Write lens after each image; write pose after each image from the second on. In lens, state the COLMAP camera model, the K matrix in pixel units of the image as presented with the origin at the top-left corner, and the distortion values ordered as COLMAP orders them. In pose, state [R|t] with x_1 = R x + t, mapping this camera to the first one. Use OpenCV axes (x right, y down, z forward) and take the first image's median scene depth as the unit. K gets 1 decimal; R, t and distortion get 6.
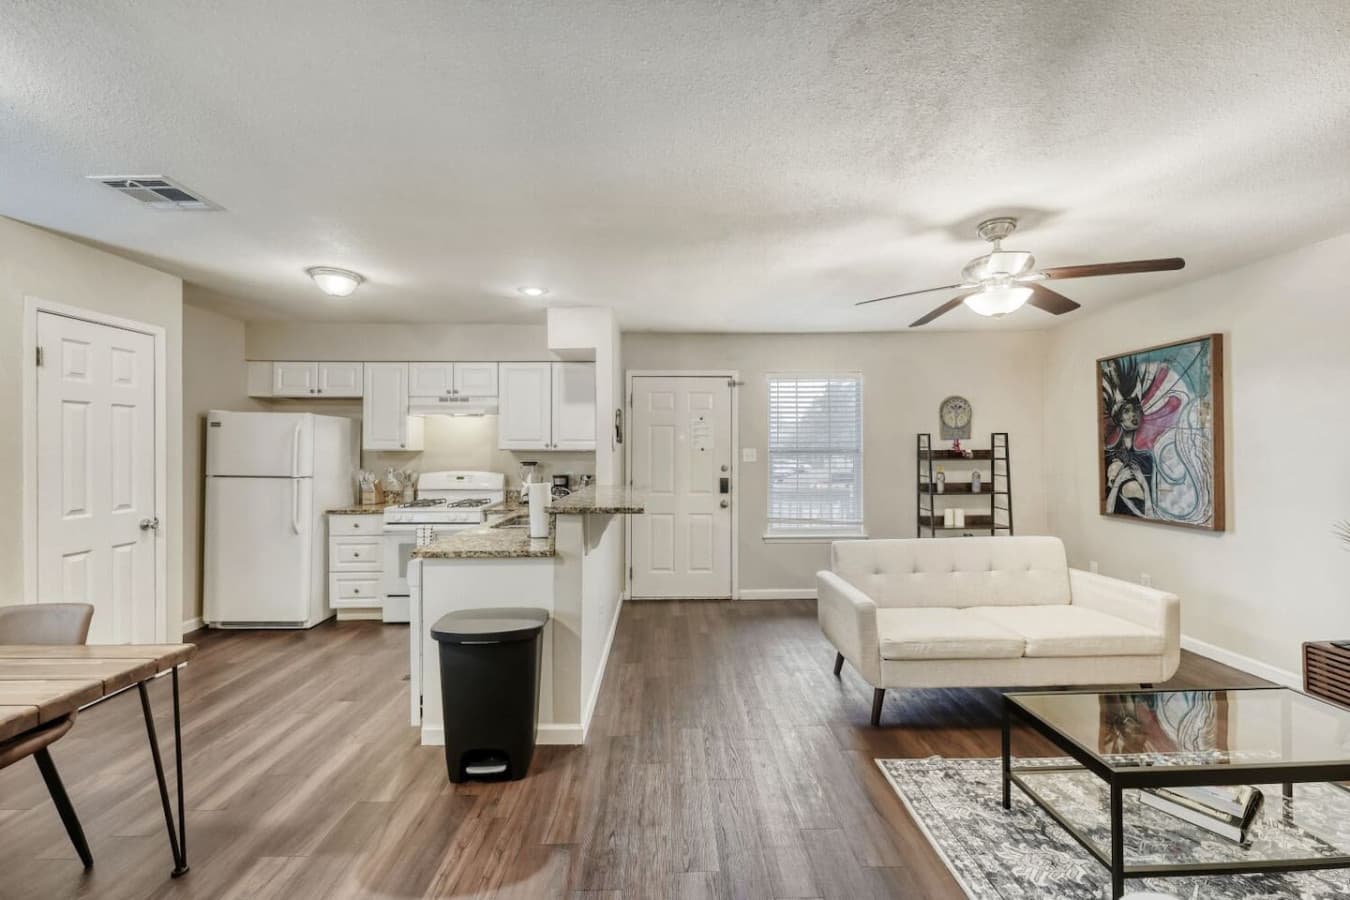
lens RADIAL K [[546.4, 0, 671.7], [0, 546.4, 447.5], [0, 0, 1]] dist [0.003492, -0.001109]
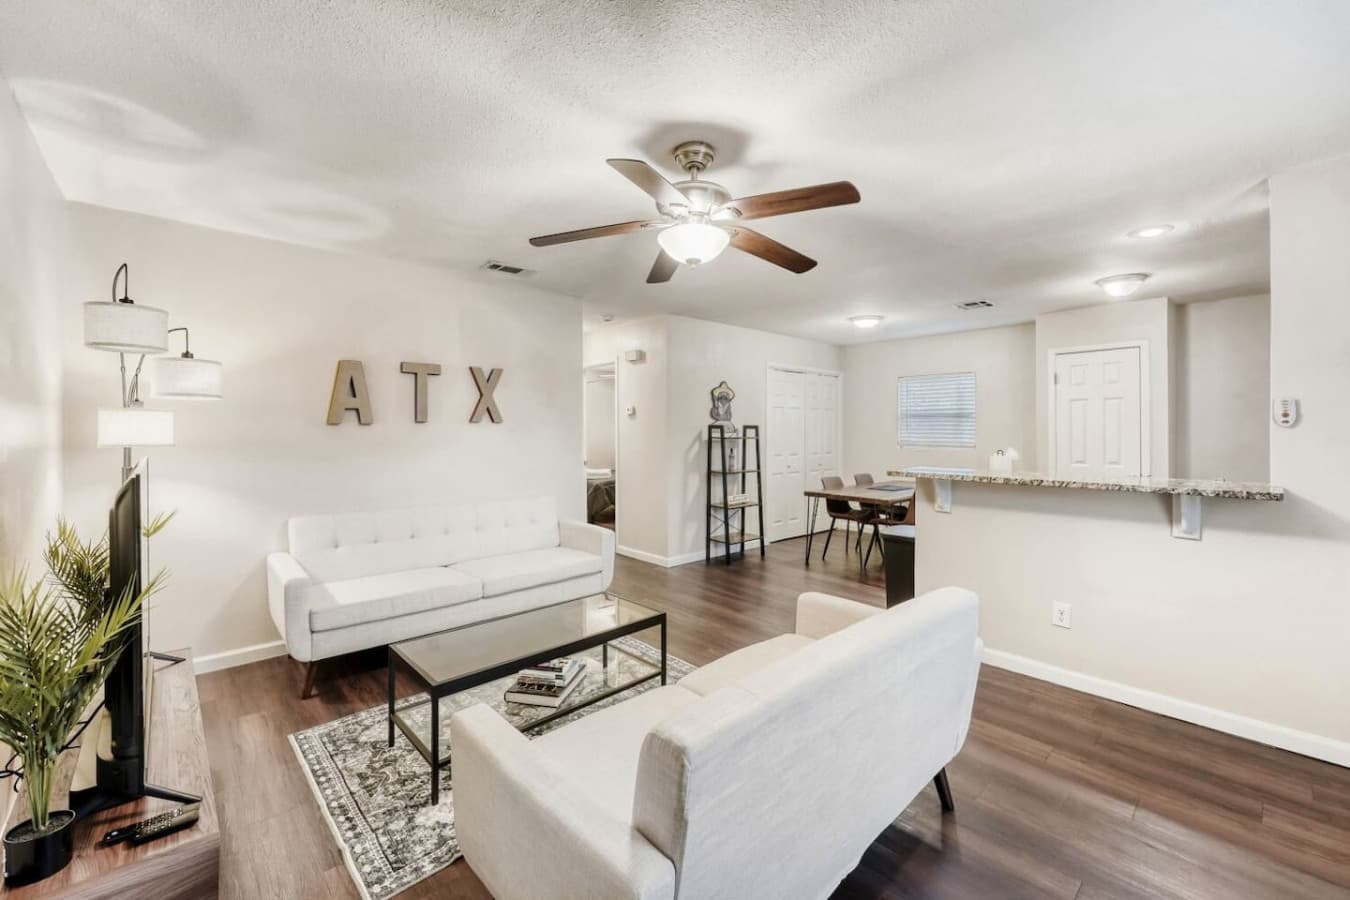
lens RADIAL K [[546.4, 0, 674.6], [0, 546.4, 435.9], [0, 0, 1]] dist [0.003492, -0.001109]
pose [[-0.748488, 0.009813, -0.663075, 0.748273], [0.006815, 0.999952, 0.007105, 0.008616], [0.663113, 0.000800, -0.748519, 1.026309]]
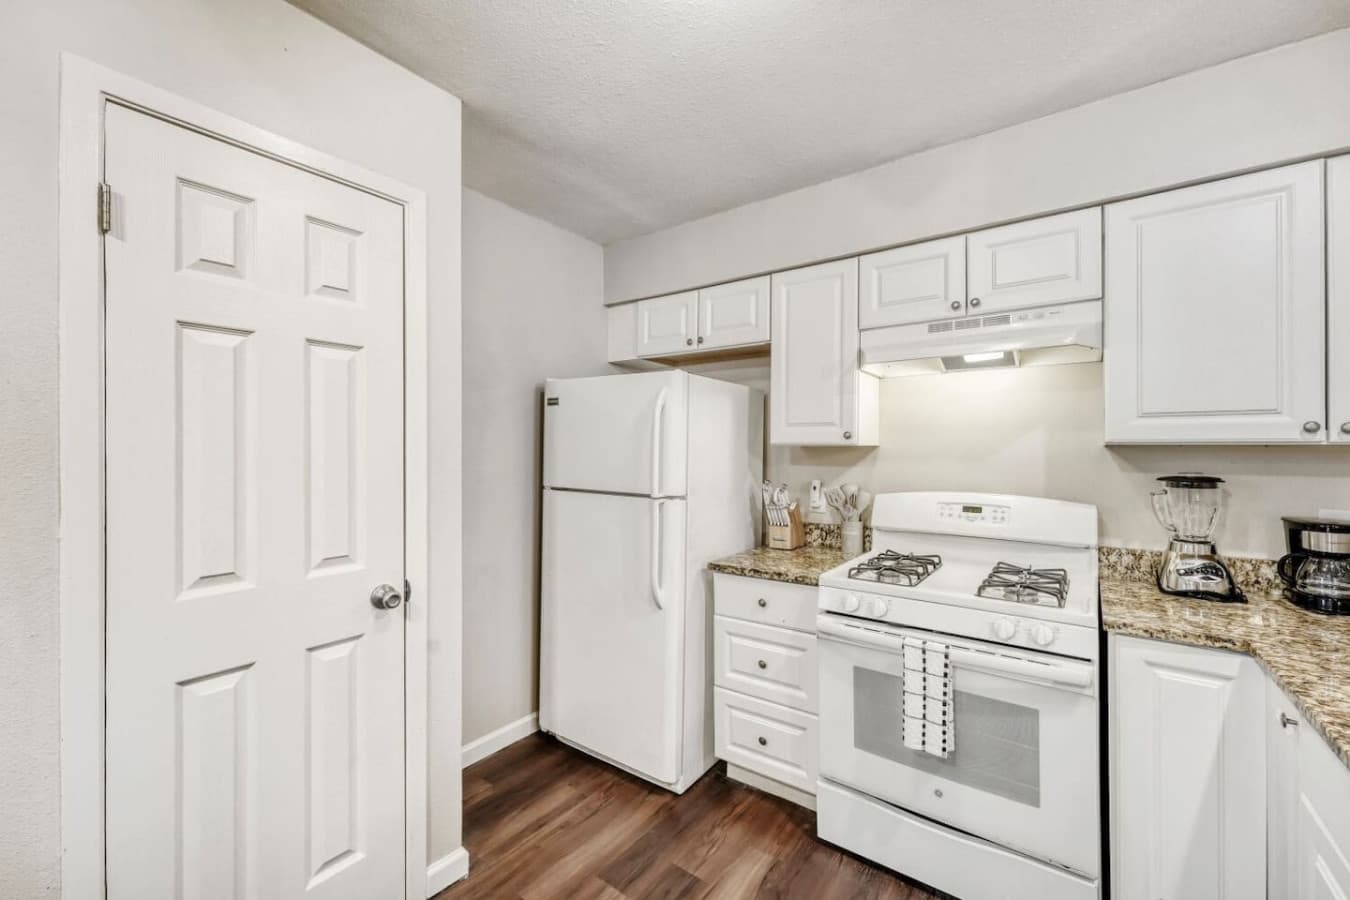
lens RADIAL K [[546.4, 0, 667.9], [0, 546.4, 444.5], [0, 0, 1]] dist [0.003492, -0.001109]
pose [[0.791139, -0.003623, -0.611625, -0.376650], [-0.000036, 0.999982, -0.005970, 0.008710], [0.611636, 0.004745, 0.791125, 0.616566]]
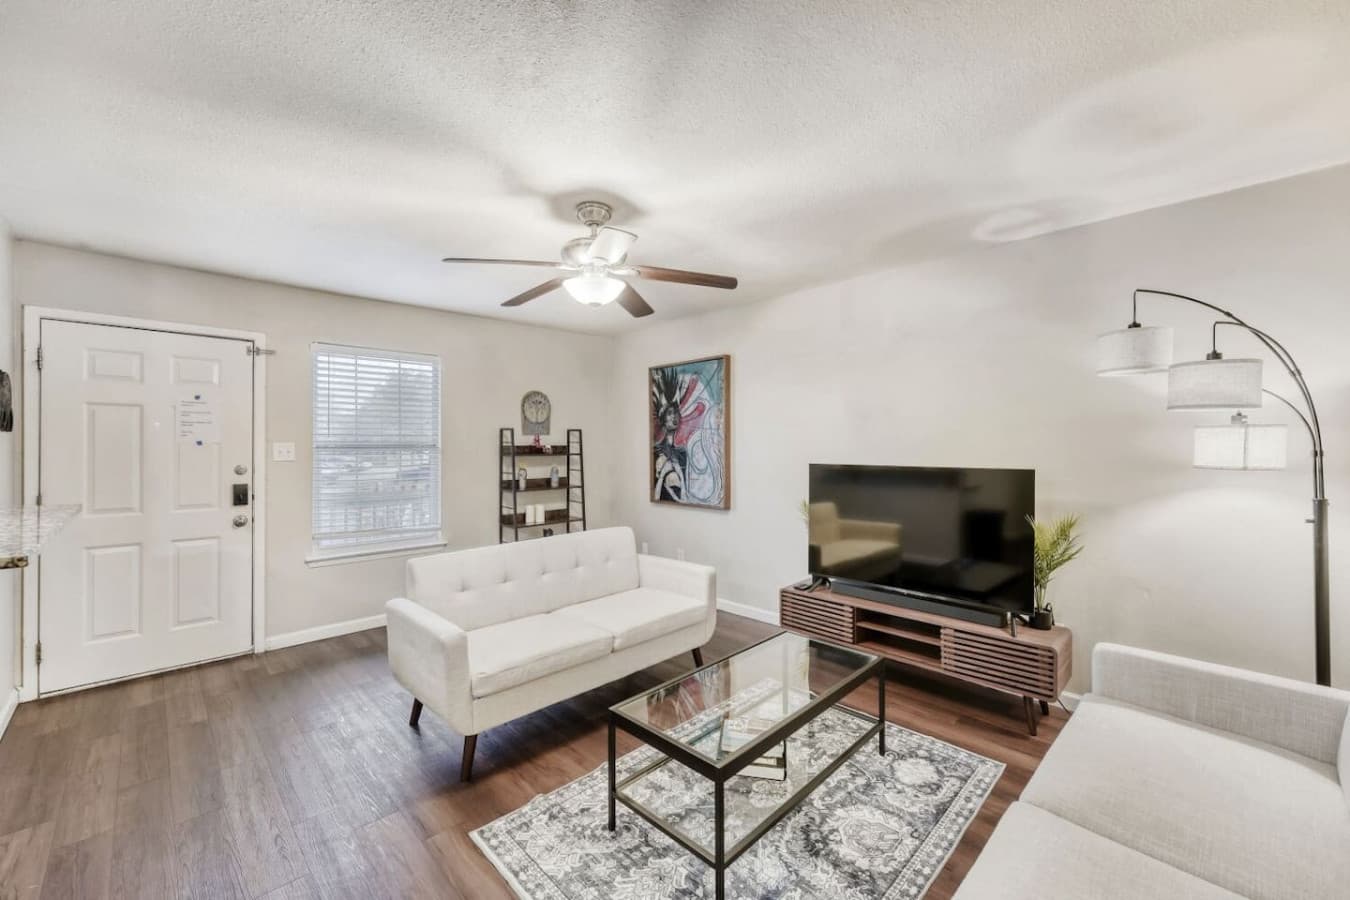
lens RADIAL K [[546.4, 0, 671.0], [0, 546.4, 449.6], [0, 0, 1]] dist [0.003492, -0.001109]
pose [[0.731274, -0.001421, 0.682083, 0.025887], [-0.006830, 0.999932, 0.009405, 0.001135], [-0.682050, -0.011537, 0.731214, 0.131992]]
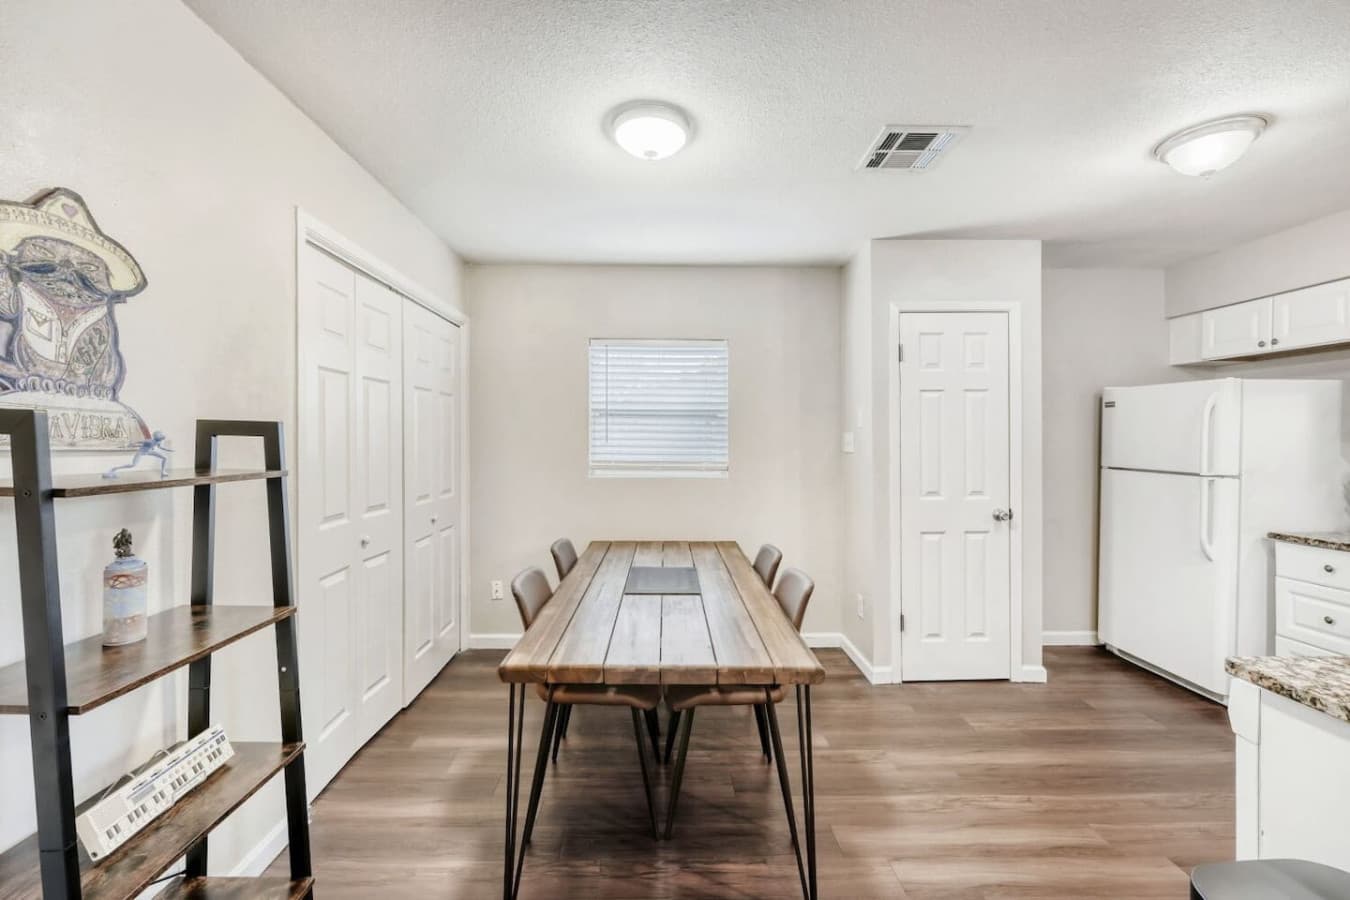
lens RADIAL K [[546.4, 0, 670.2], [0, 546.4, 442.3], [0, 0, 1]] dist [0.003492, -0.001109]
pose [[0.011201, 0.007468, -0.999909, -0.021092], [0.005709, 0.999955, 0.007532, 0.004685], [0.999921, -0.005793, 0.011158, 0.338570]]
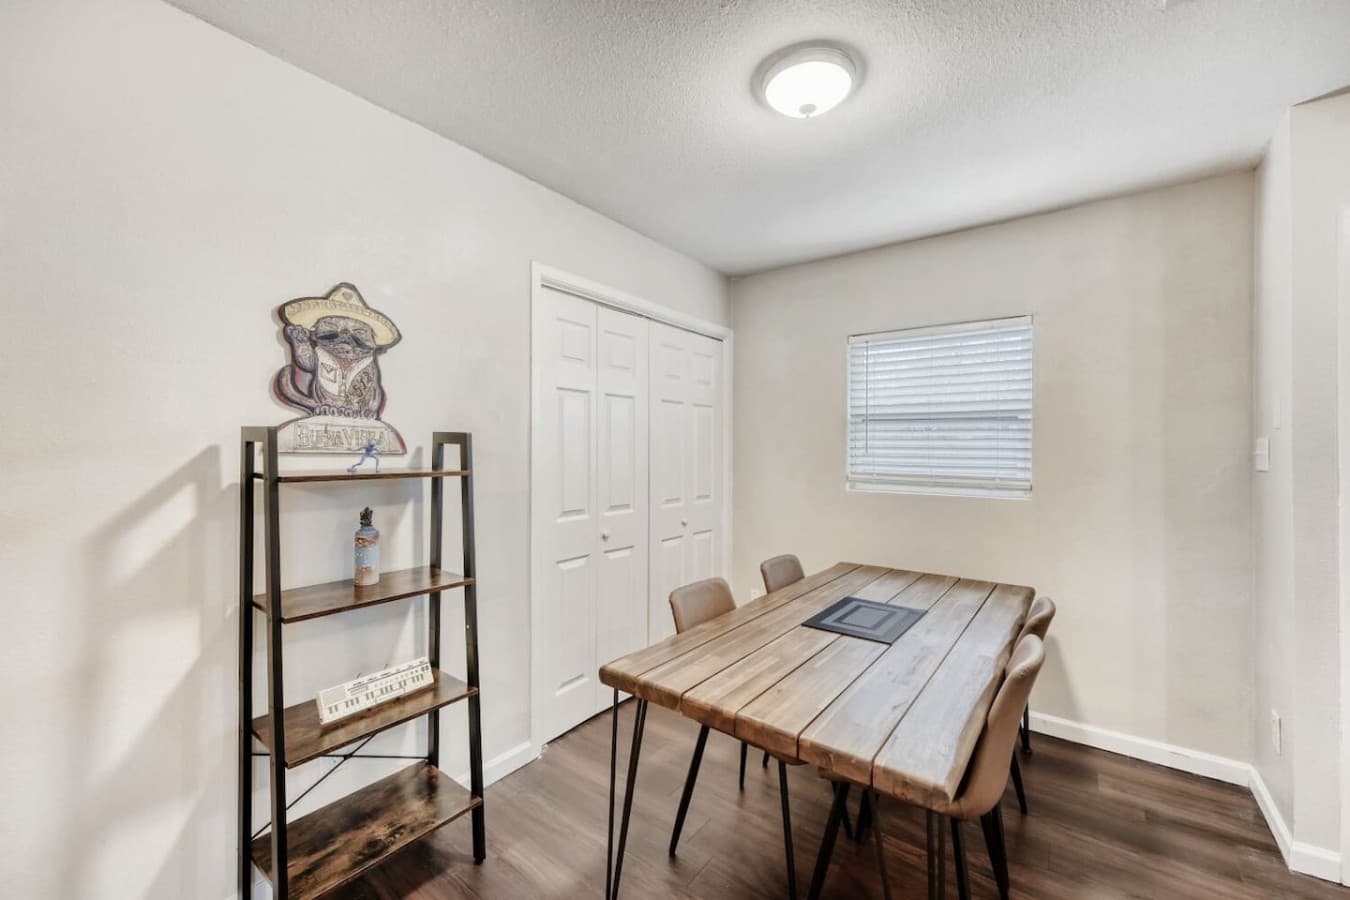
lens RADIAL K [[546.4, 0, 672.0], [0, 546.4, 453.2], [0, 0, 1]] dist [0.003492, -0.001109]
pose [[-0.608676, 0.005909, -0.793397, -0.119678], [0.002969, 0.999982, 0.005169, 0.007690], [0.793414, 0.000791, -0.608682, 0.496138]]
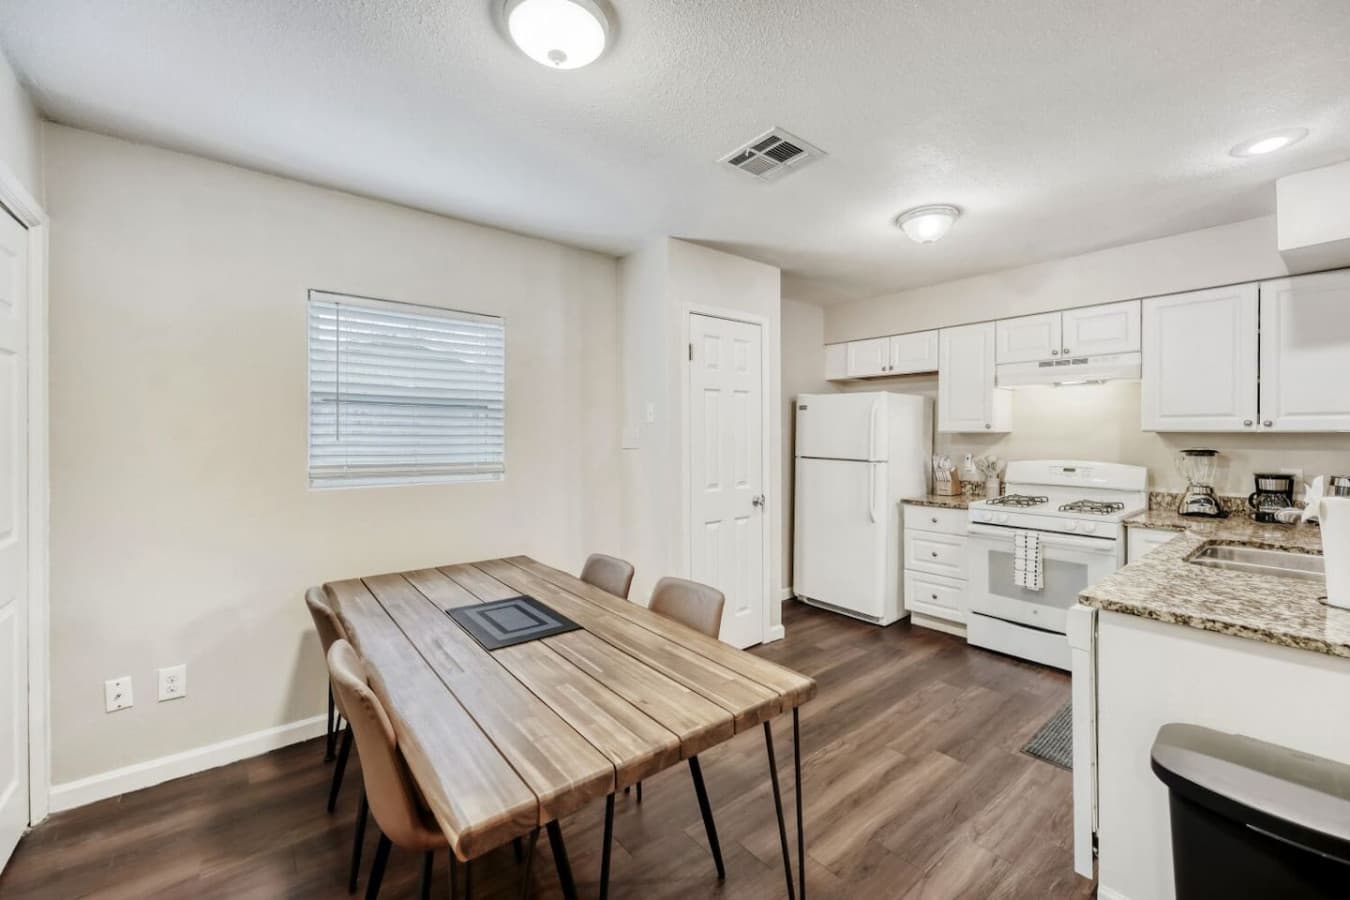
lens RADIAL K [[546.4, 0, 673.7], [0, 546.4, 435.6], [0, 0, 1]] dist [0.003492, -0.001109]
pose [[0.621834, 0.003868, -0.783139, -0.173106], [0.003911, 0.999960, 0.008045, 0.002320], [0.783139, -0.008066, 0.621794, 0.161654]]
